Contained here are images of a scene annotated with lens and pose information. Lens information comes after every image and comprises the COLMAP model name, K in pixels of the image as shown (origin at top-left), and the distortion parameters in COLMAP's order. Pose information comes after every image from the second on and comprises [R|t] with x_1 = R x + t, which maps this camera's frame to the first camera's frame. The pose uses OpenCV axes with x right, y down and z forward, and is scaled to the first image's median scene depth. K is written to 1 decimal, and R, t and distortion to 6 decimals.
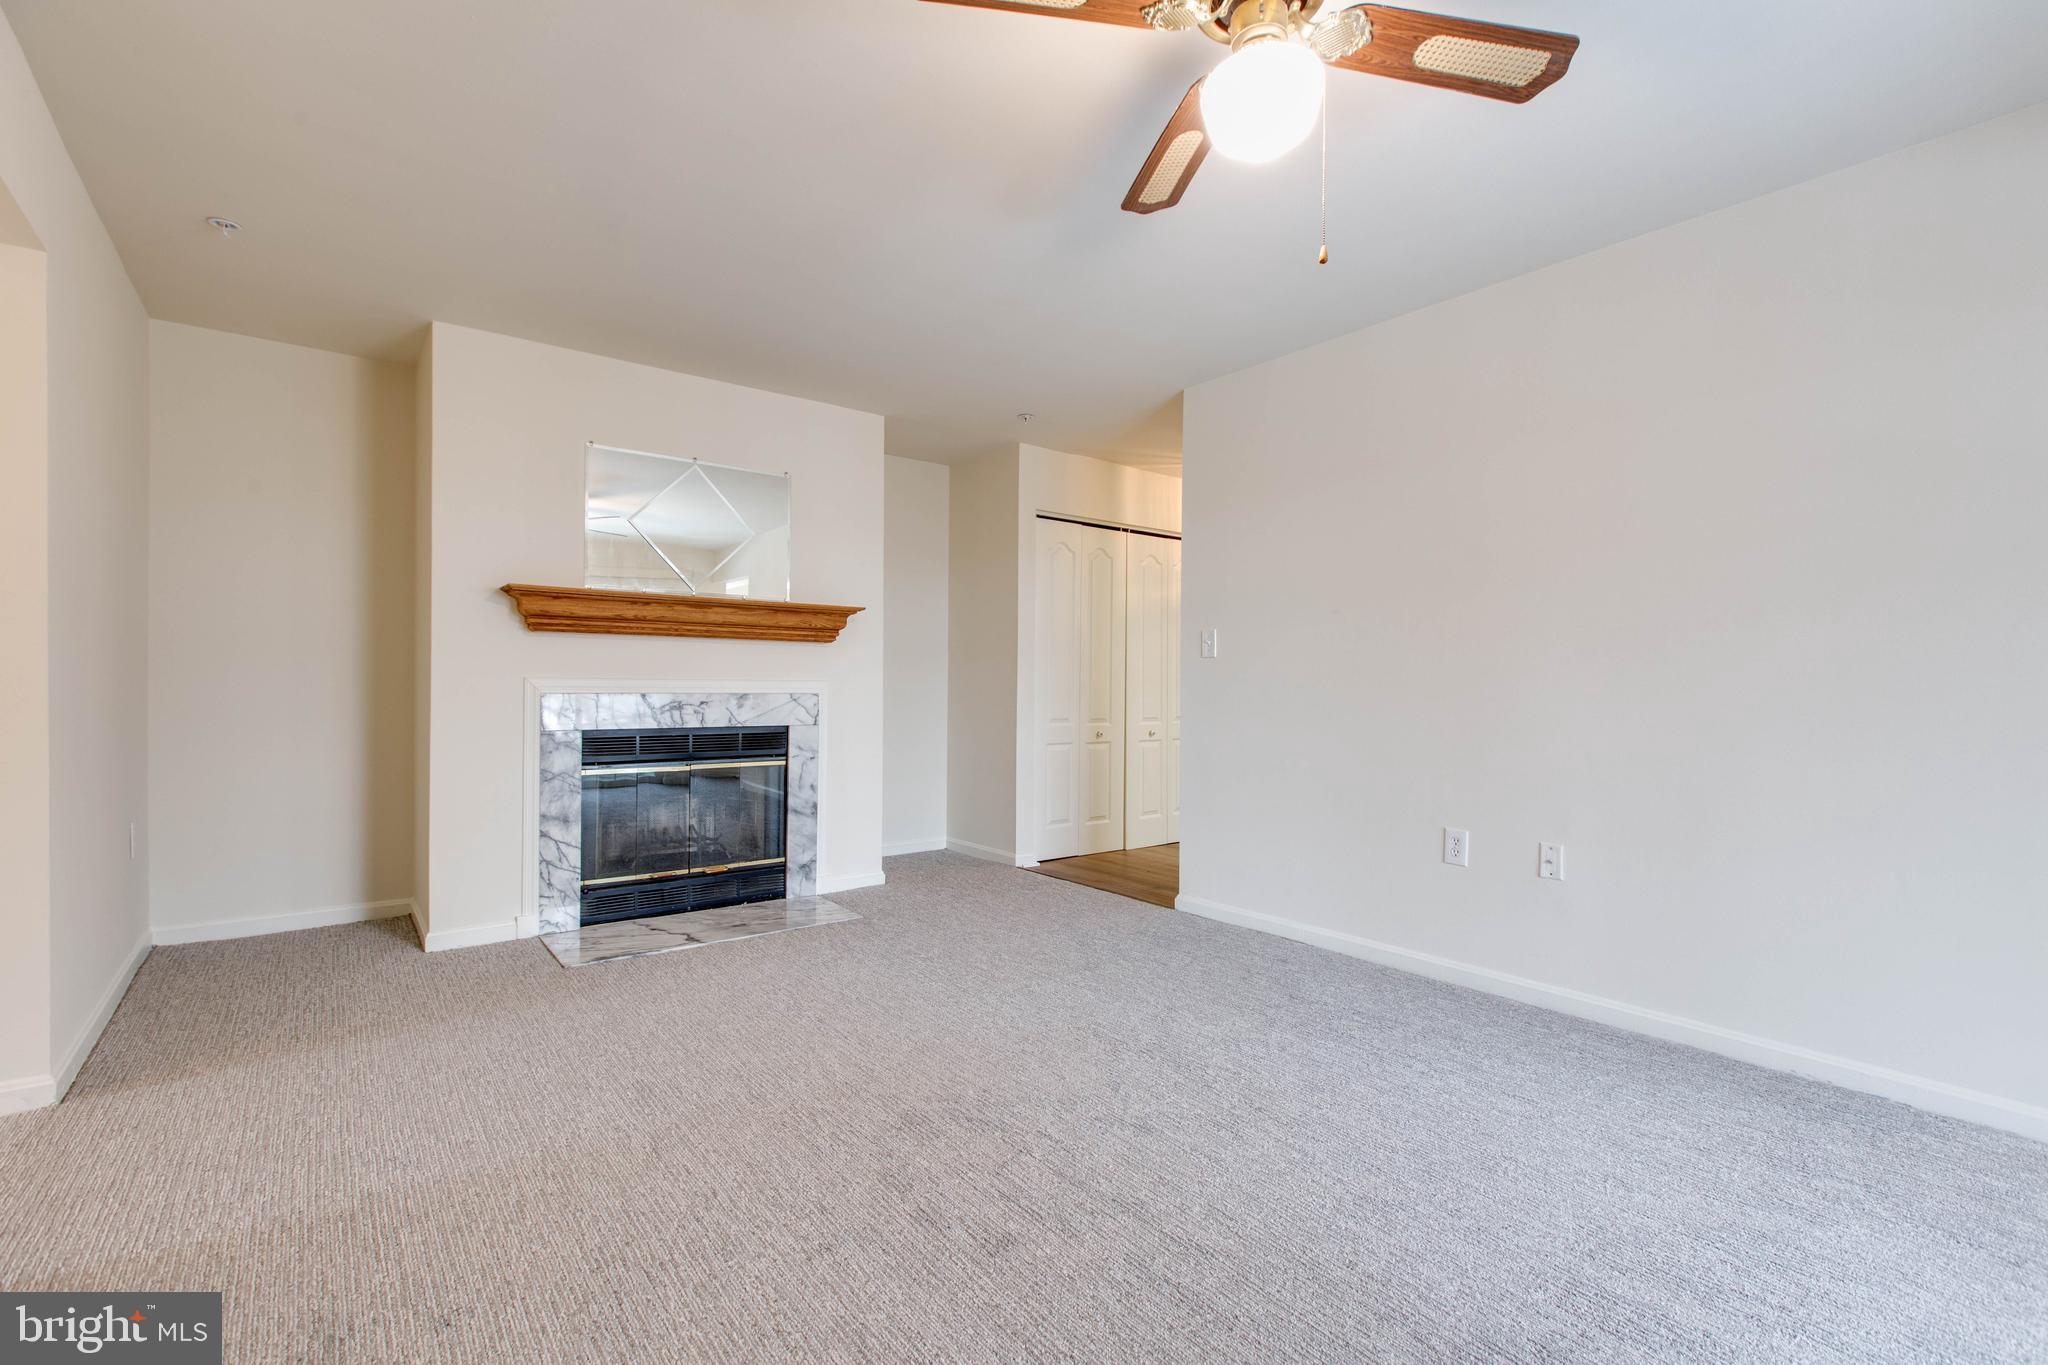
lens RADIAL K [[917.6, 0, 1024.8], [0, 917.6, 681.1], [0, 0, 1]] dist [0.004273, 0.000336]
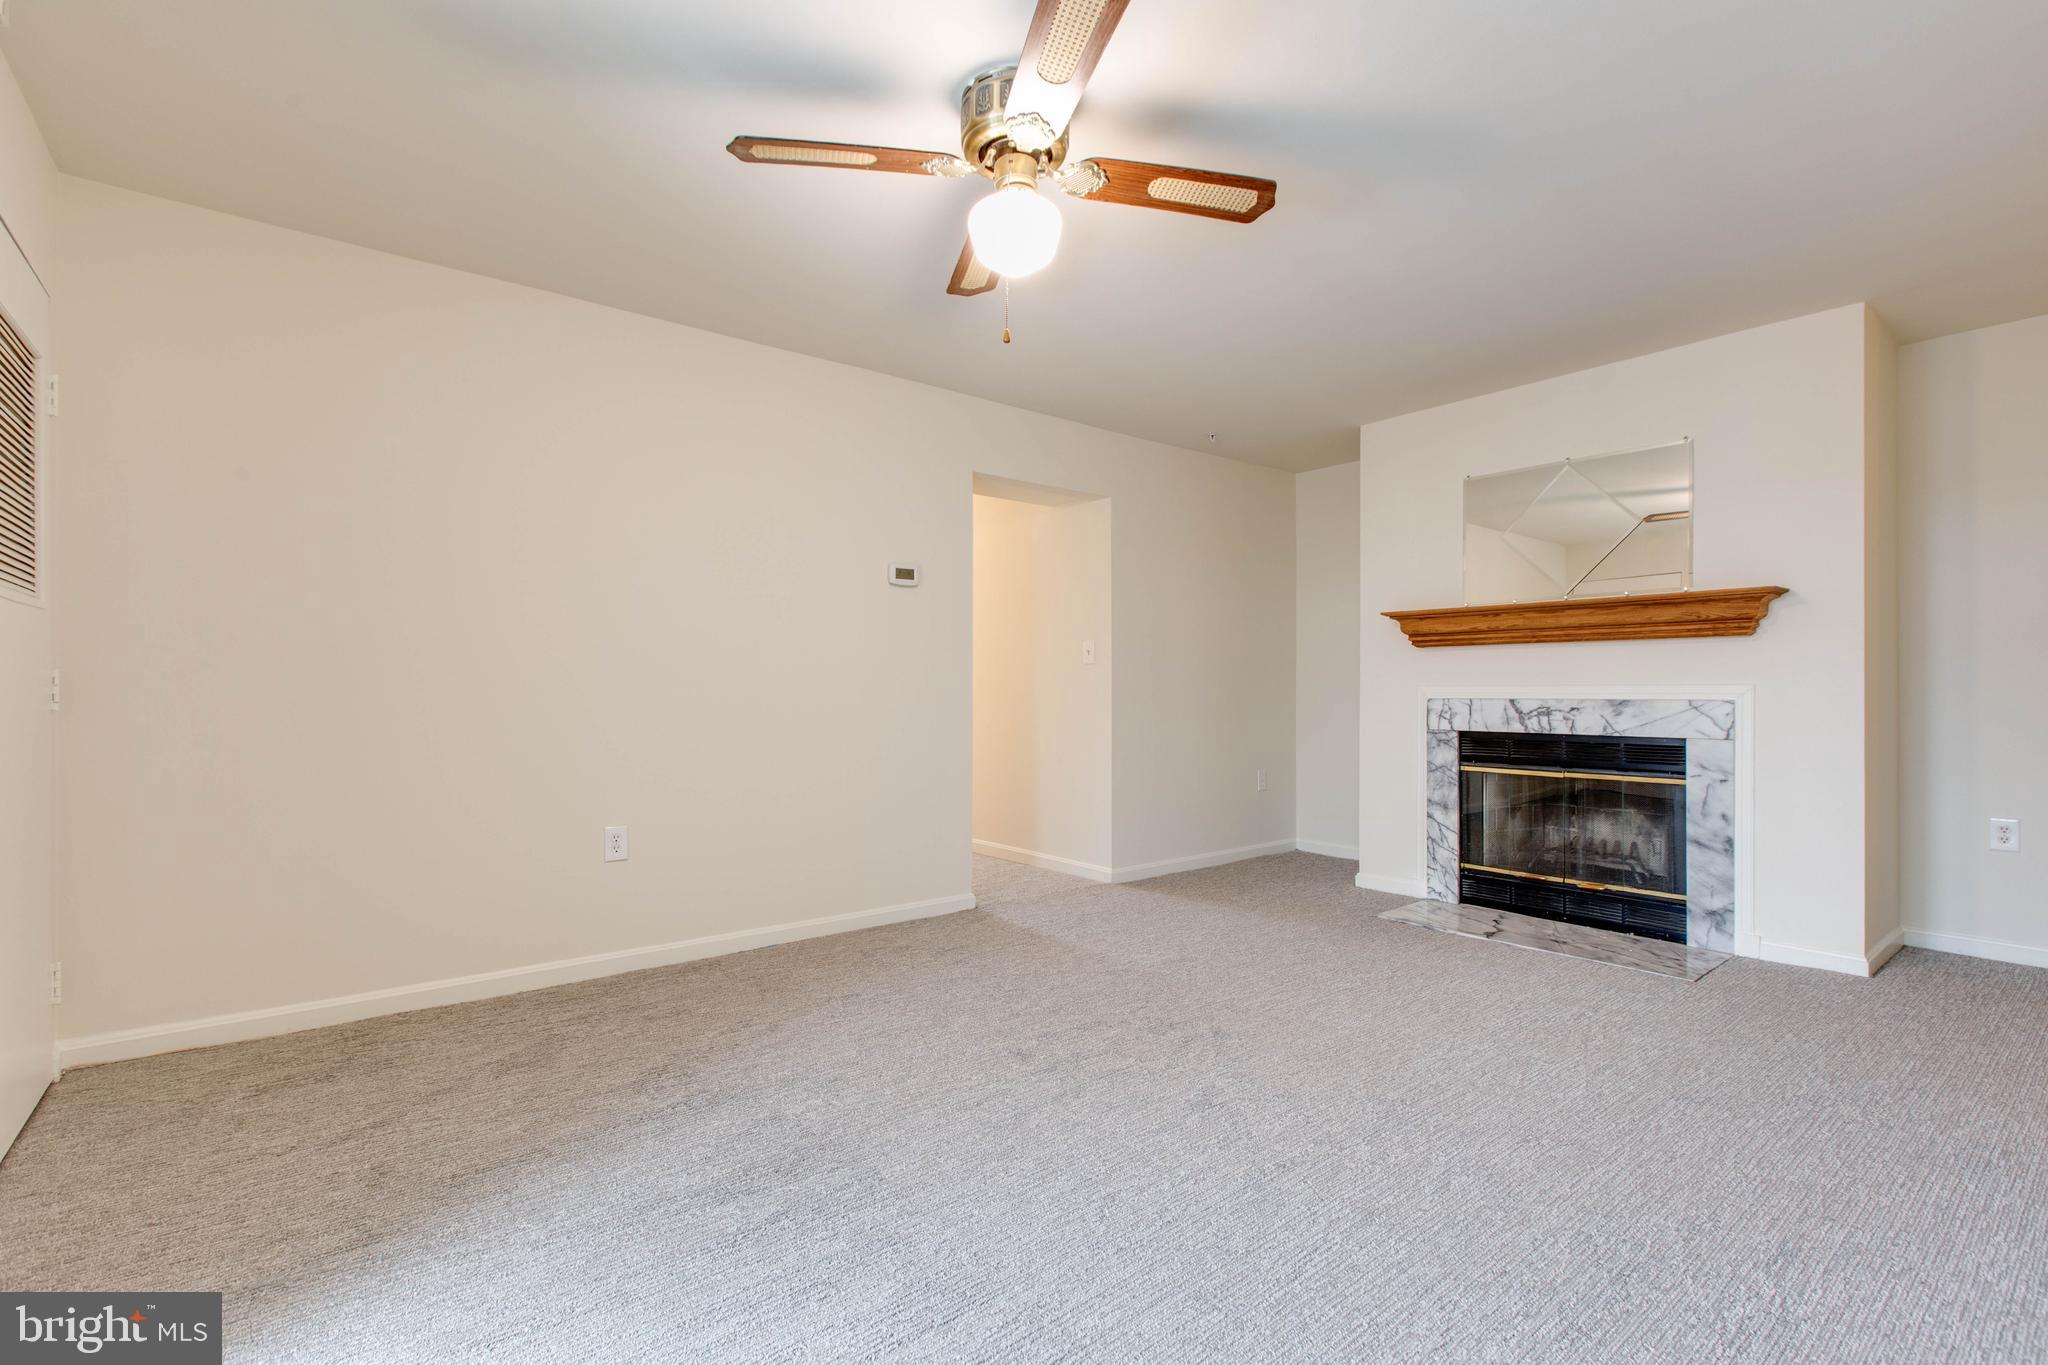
lens RADIAL K [[917.6, 0, 1030.3], [0, 917.6, 693.6], [0, 0, 1]] dist [0.004273, 0.000336]
pose [[0.025501, -0.009102, -0.999633, 0.608884], [-0.001250, 0.999957, -0.009136, 0.016964], [0.999674, 0.001483, 0.025488, 0.407278]]
